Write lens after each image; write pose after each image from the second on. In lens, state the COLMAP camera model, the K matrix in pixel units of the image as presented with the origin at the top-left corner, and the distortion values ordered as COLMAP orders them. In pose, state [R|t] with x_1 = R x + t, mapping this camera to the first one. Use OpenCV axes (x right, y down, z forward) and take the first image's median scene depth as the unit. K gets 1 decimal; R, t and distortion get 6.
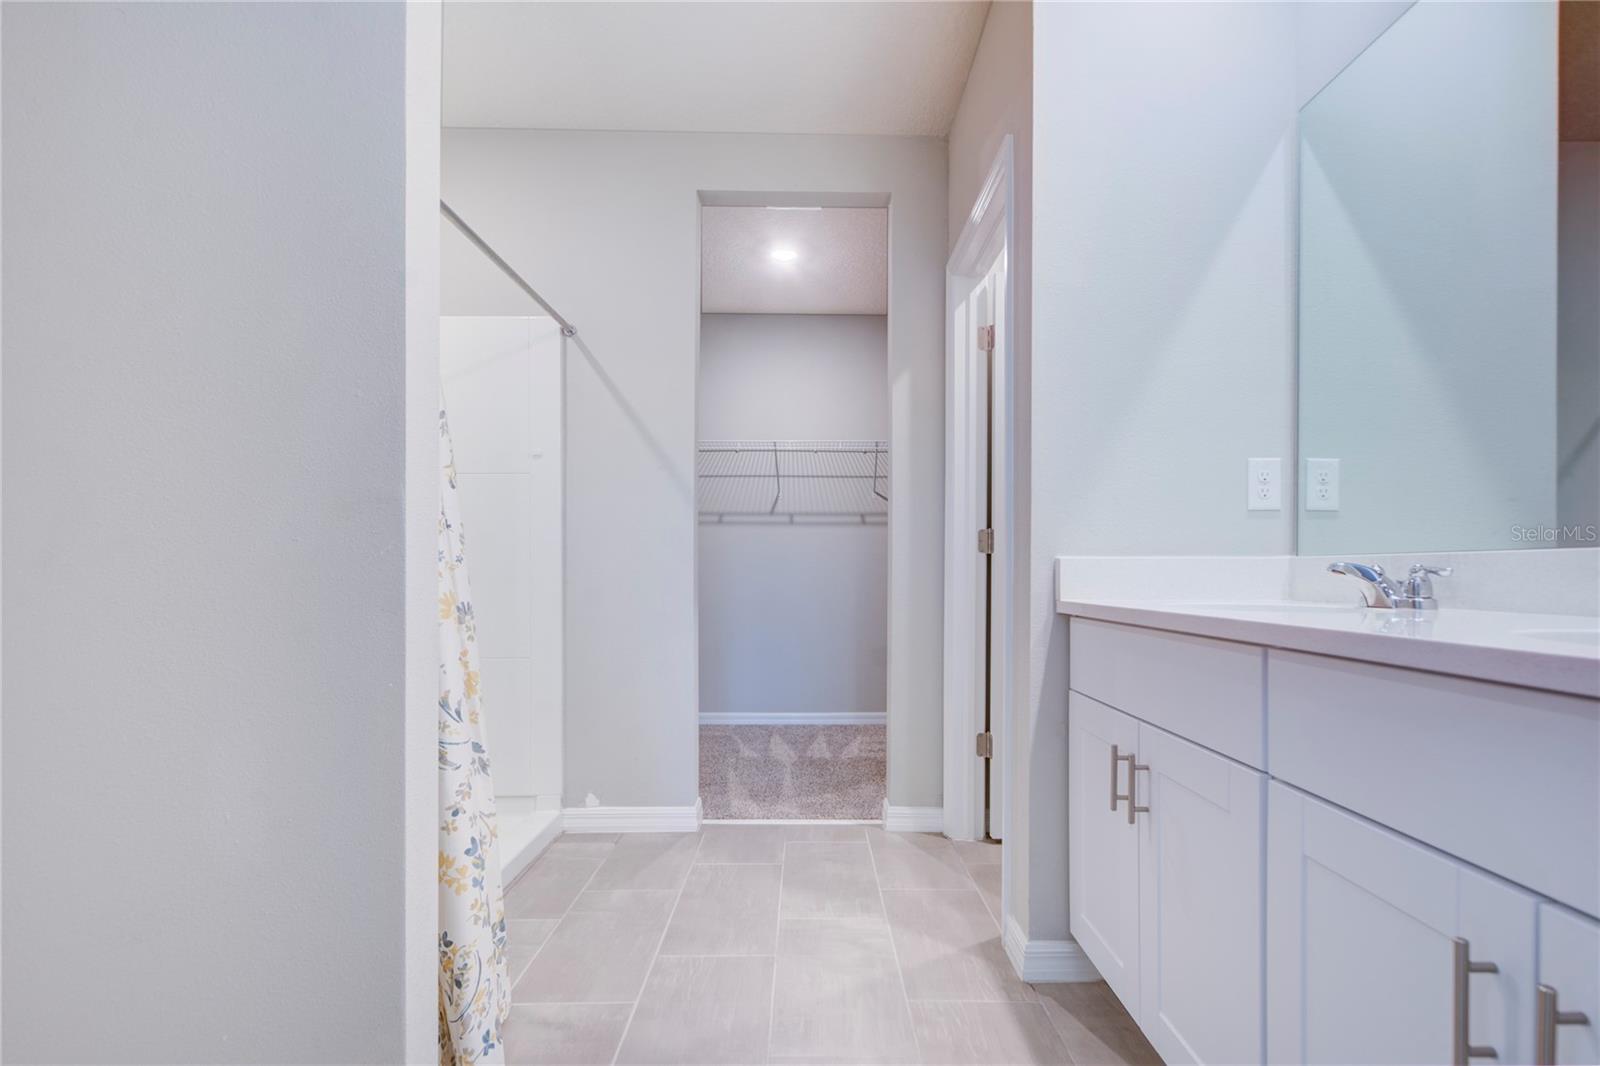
lens RADIAL K [[766.8, 0, 808.9], [0, 766.8, 542.9], [0, 0, 1]] dist [-0.003829, -0.000044]
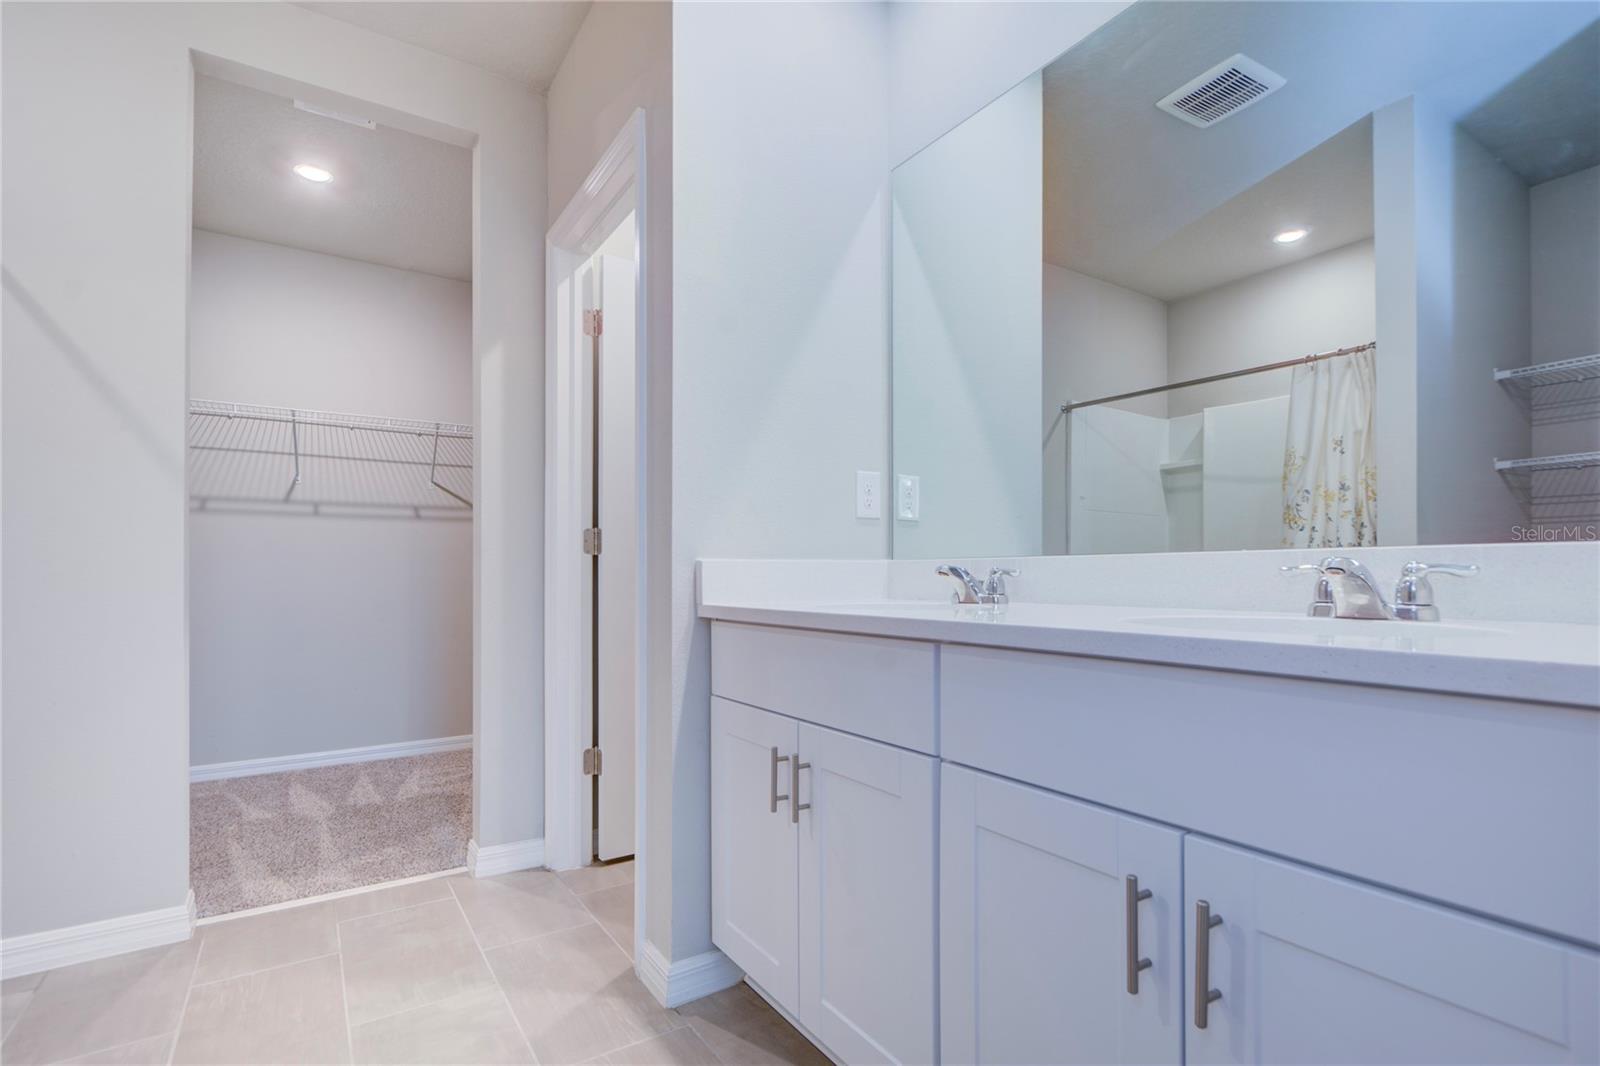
lens RADIAL K [[766.8, 0, 803.0], [0, 766.8, 549.7], [0, 0, 1]] dist [-0.003829, -0.000044]
pose [[0.824114, 0.011100, 0.566315, -0.119453], [-0.015405, 0.999877, 0.002819, 0.001638], [-0.566214, -0.011048, 0.824184, 0.128972]]
